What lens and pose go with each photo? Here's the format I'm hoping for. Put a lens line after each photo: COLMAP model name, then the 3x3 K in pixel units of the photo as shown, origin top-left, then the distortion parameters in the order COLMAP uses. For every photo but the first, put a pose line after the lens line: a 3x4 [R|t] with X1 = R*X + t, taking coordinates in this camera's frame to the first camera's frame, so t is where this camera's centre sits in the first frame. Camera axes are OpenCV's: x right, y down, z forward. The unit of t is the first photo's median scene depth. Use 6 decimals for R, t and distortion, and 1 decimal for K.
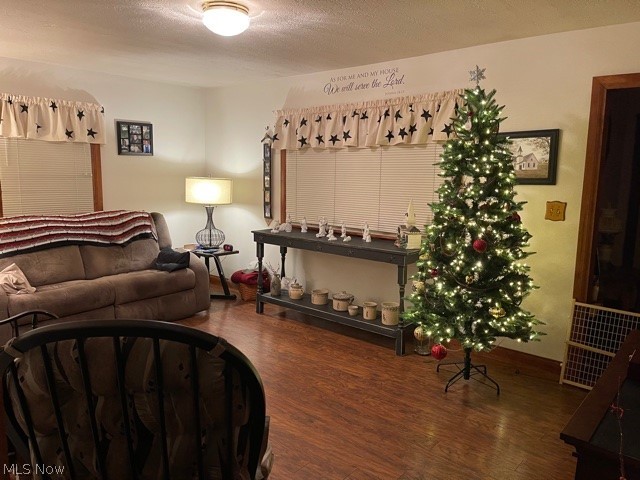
lens RADIAL K [[482.6, 0, 320.8], [0, 482.6, 239.2], [0, 0, 1]] dist [0.055616, -0.062920]
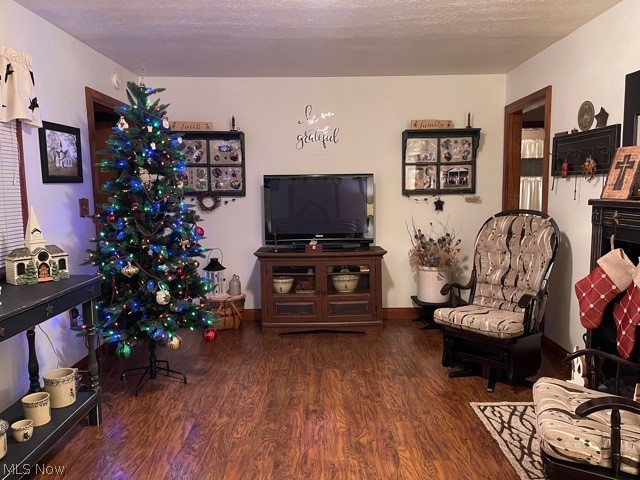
lens RADIAL K [[482.6, 0, 321.2], [0, 482.6, 239.2], [0, 0, 1]] dist [0.055616, -0.062920]
pose [[-0.652572, -0.086443, 0.752780, -0.643579], [0.109731, 0.972218, 0.206765, -0.154306], [-0.749740, 0.217533, -0.624956, 1.306796]]
